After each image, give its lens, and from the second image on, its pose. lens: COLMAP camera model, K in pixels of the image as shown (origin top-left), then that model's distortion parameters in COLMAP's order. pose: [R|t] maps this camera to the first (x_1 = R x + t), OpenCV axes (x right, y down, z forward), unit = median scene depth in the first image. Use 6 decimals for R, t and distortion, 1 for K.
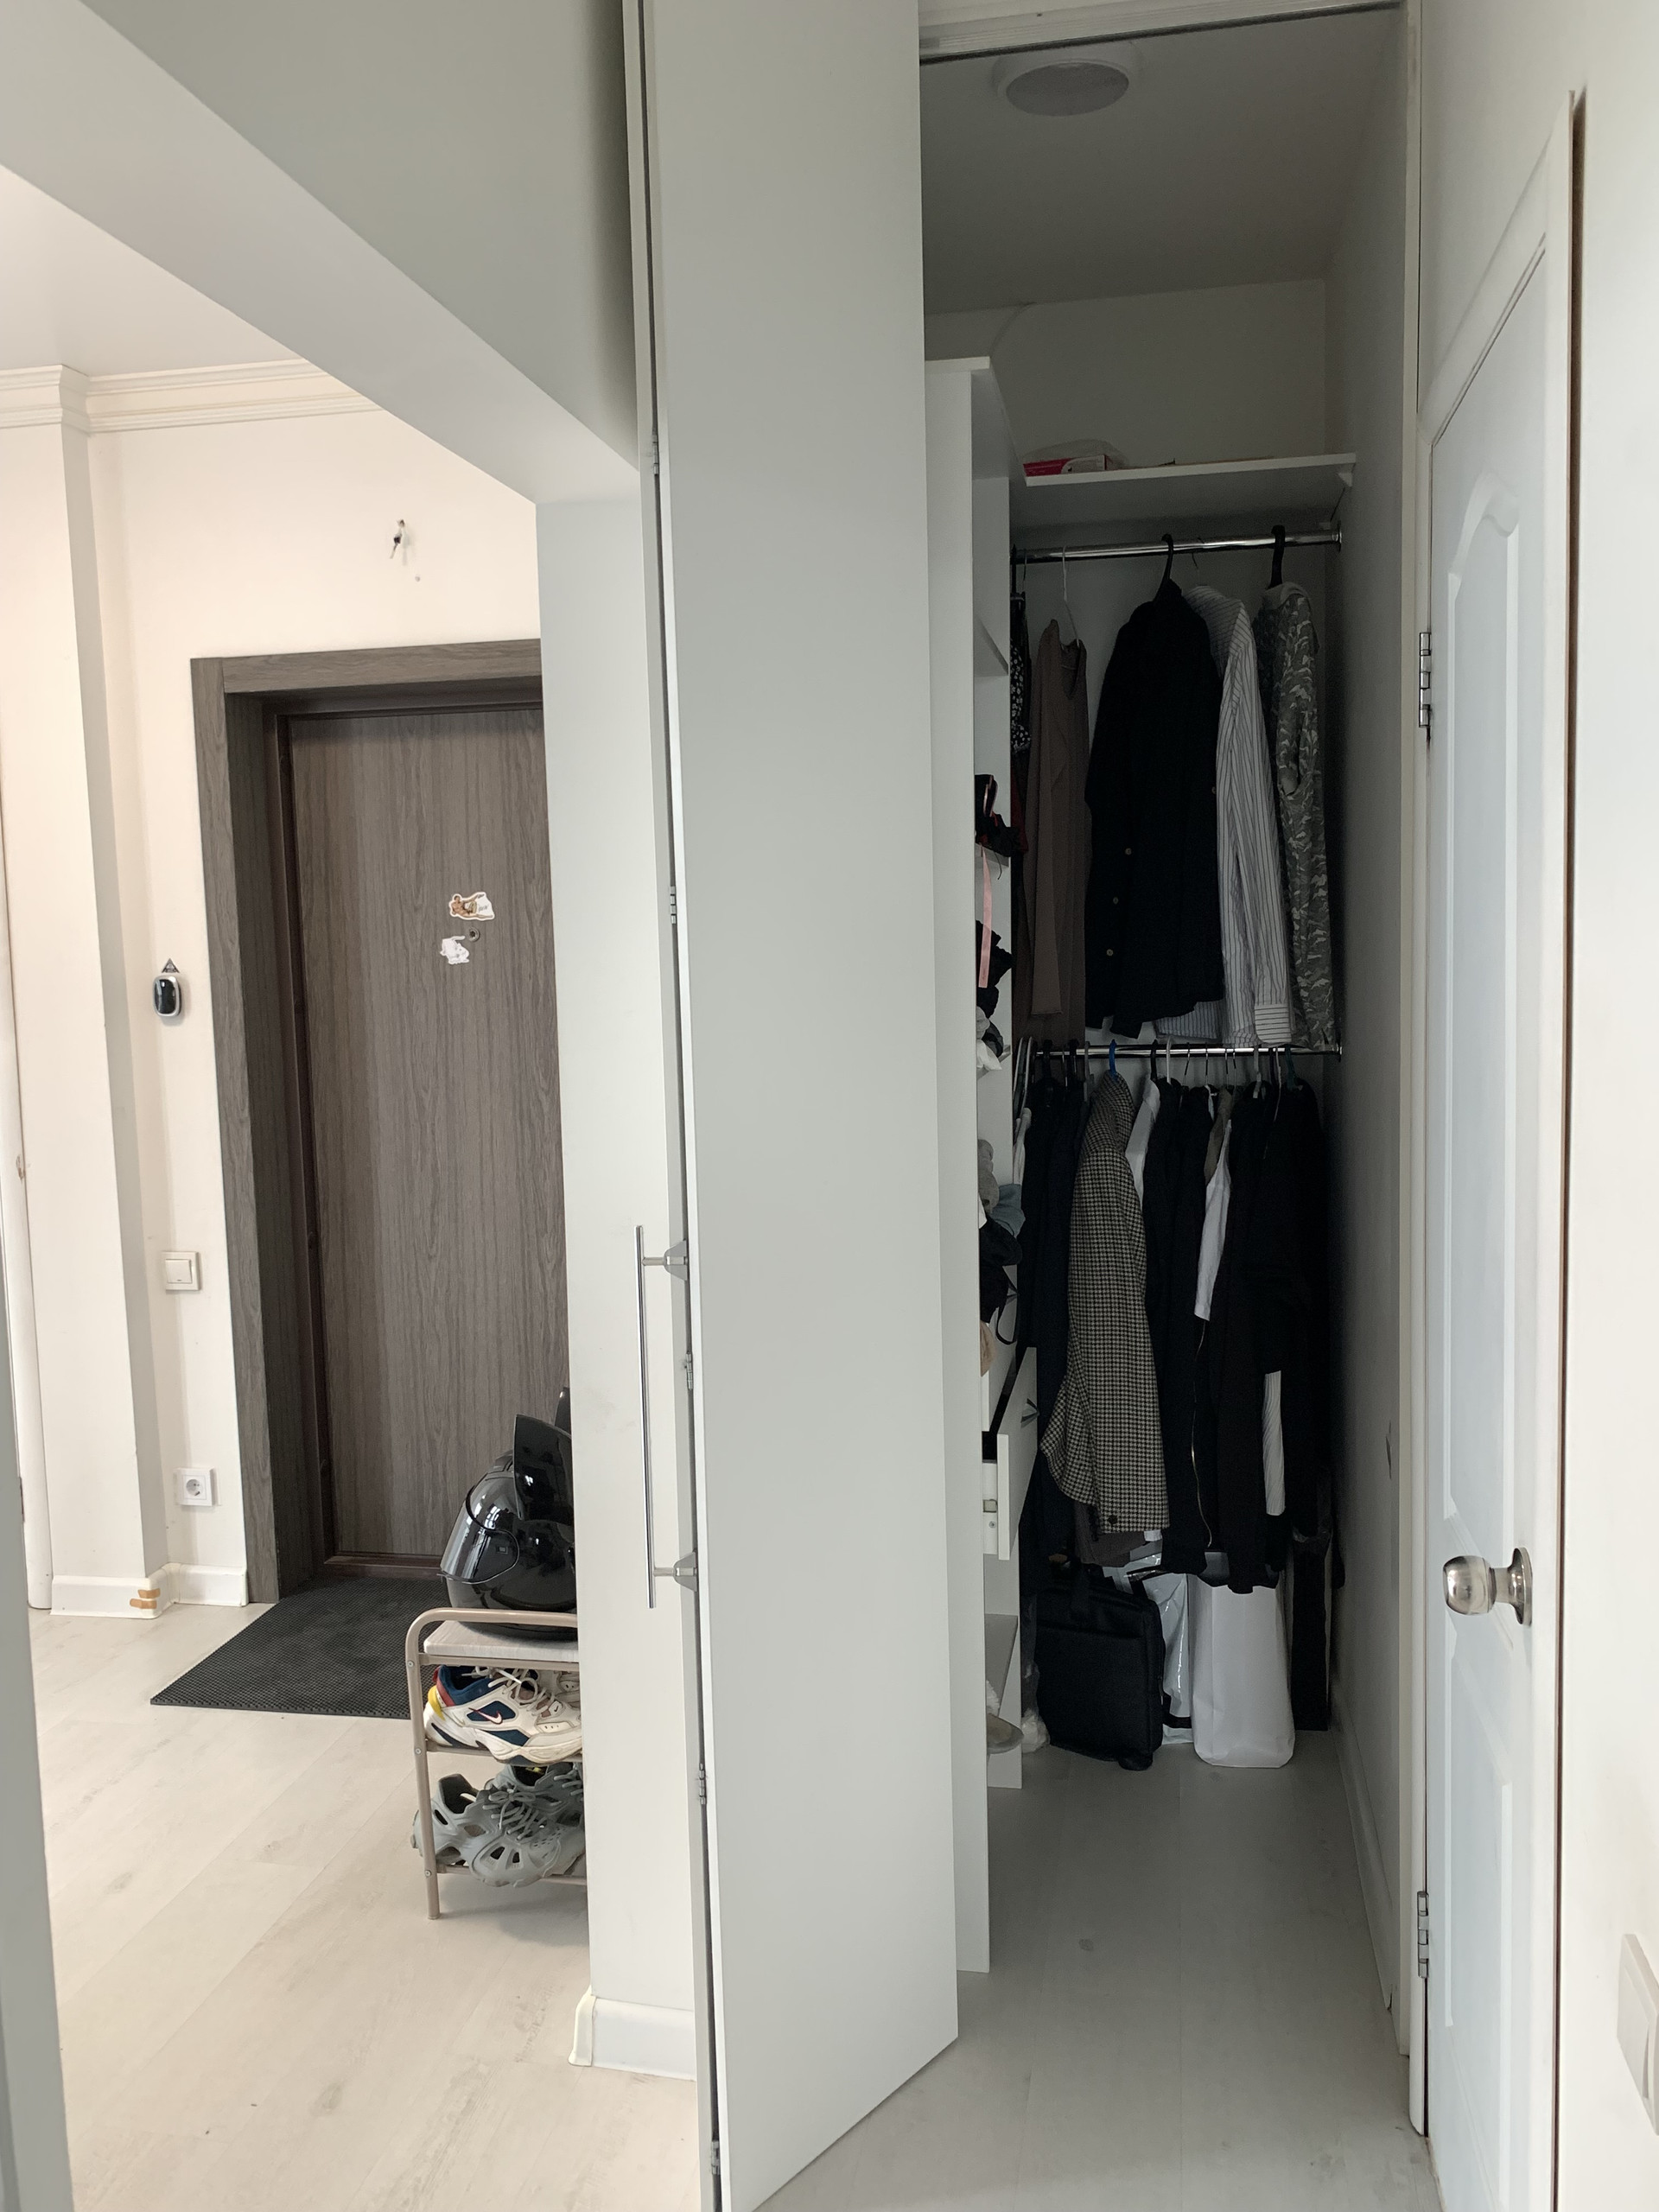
lens RADIAL K [[1690.2, 0, 829.5], [0, 1690.2, 1106.0], [0, 0, 1]] dist [0.207733, -0.566065]
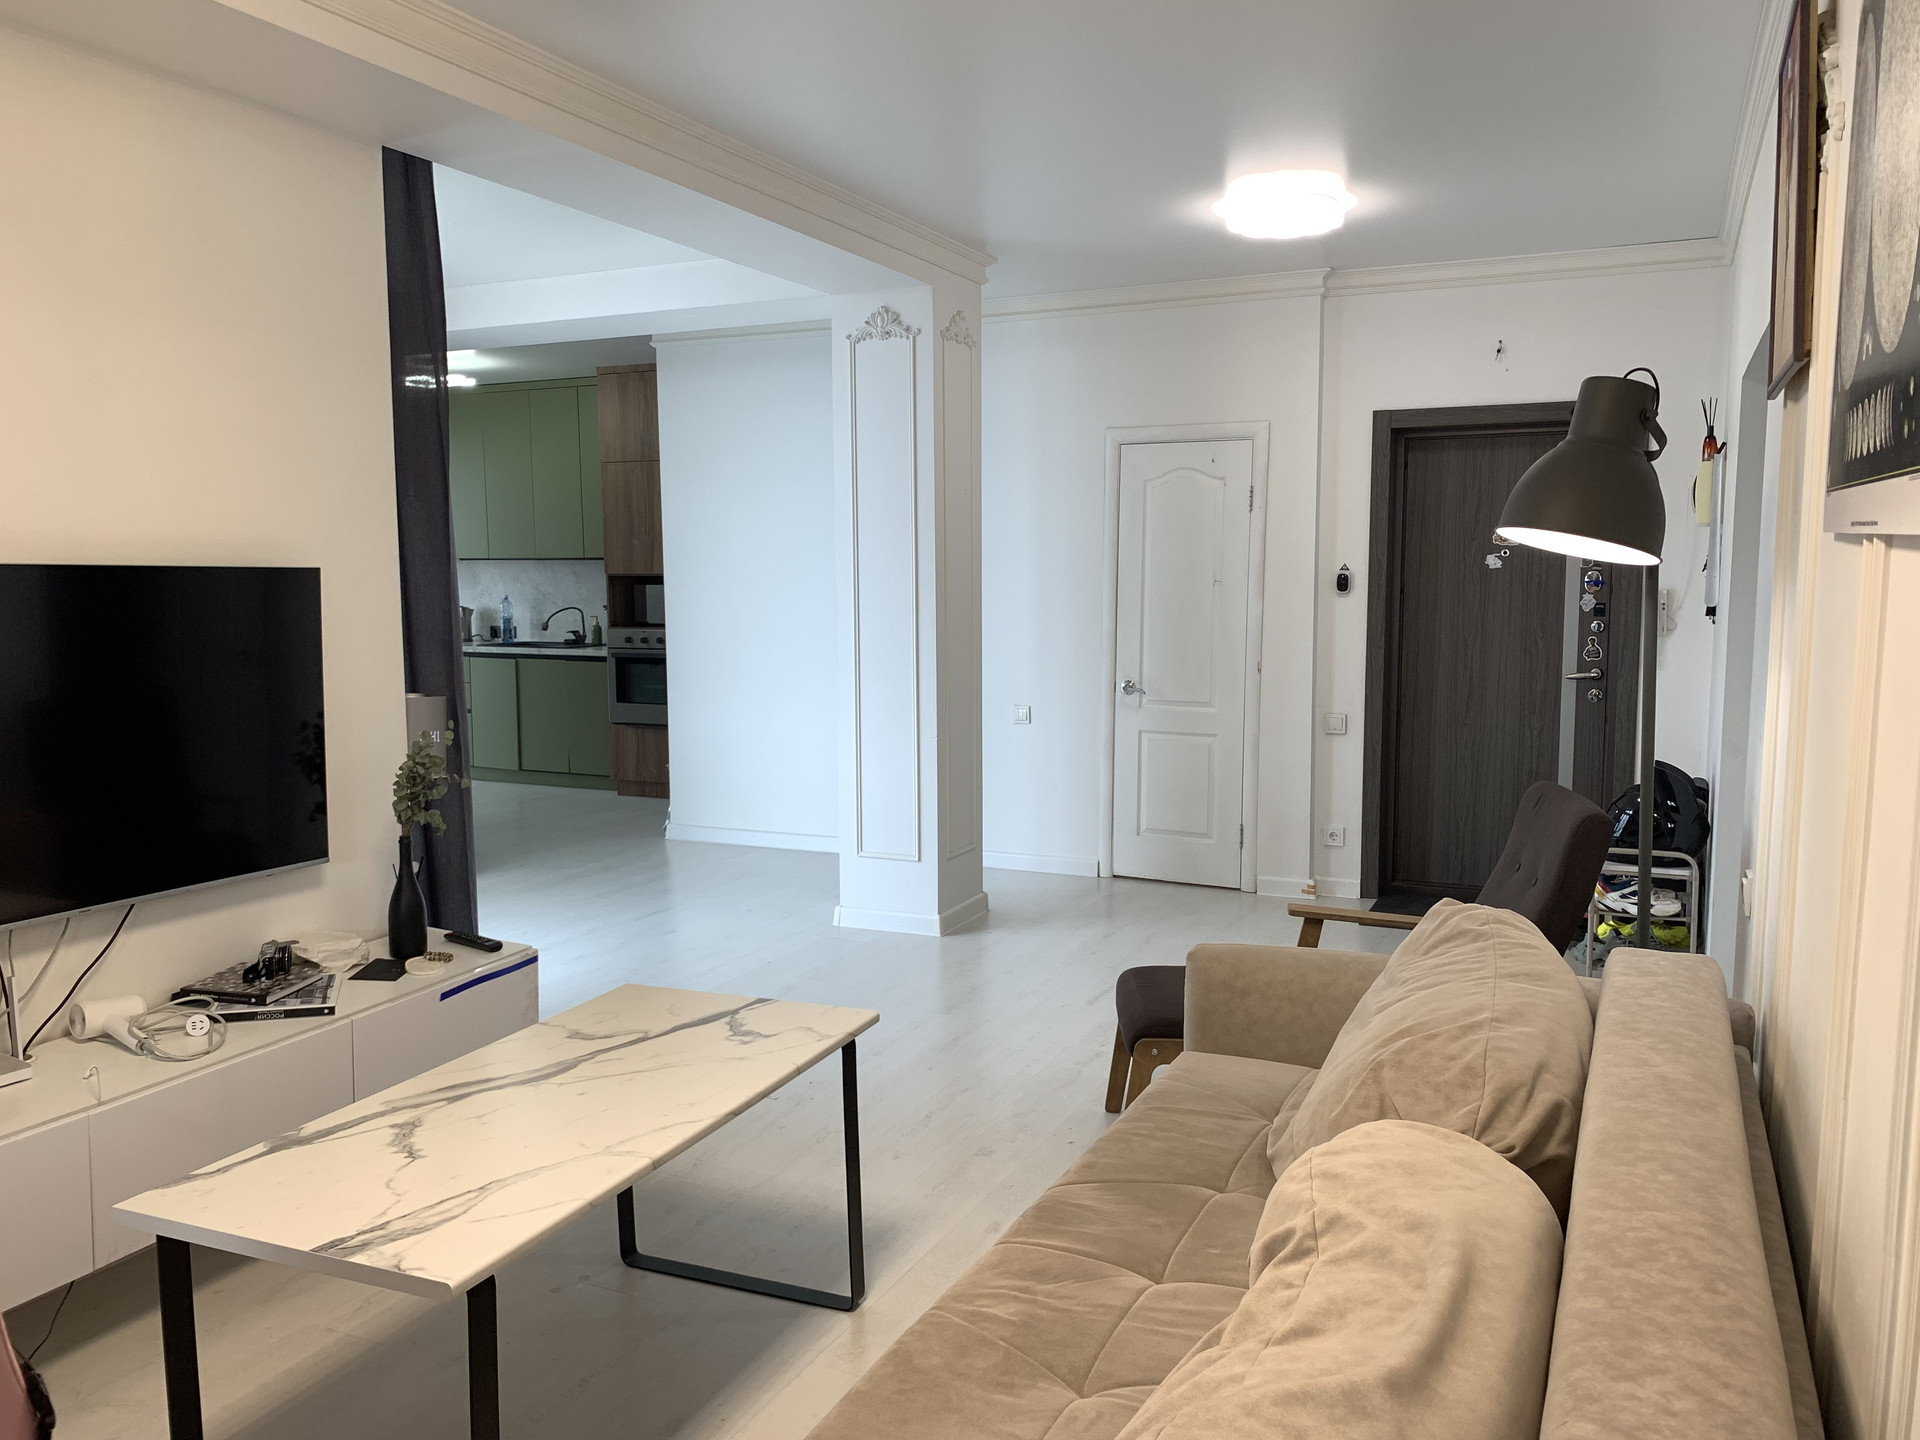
lens RADIAL K [[1467.1, 0, 960.0], [0, 1467.1, 720.0], [0, 0, 1]] dist [0.207733, -0.566065]
pose [[0.975952, 0.046480, -0.212973, -0.437780], [-0.046600, 0.998904, 0.004460, 0.104867], [0.212947, 0.005571, 0.977048, -0.741910]]
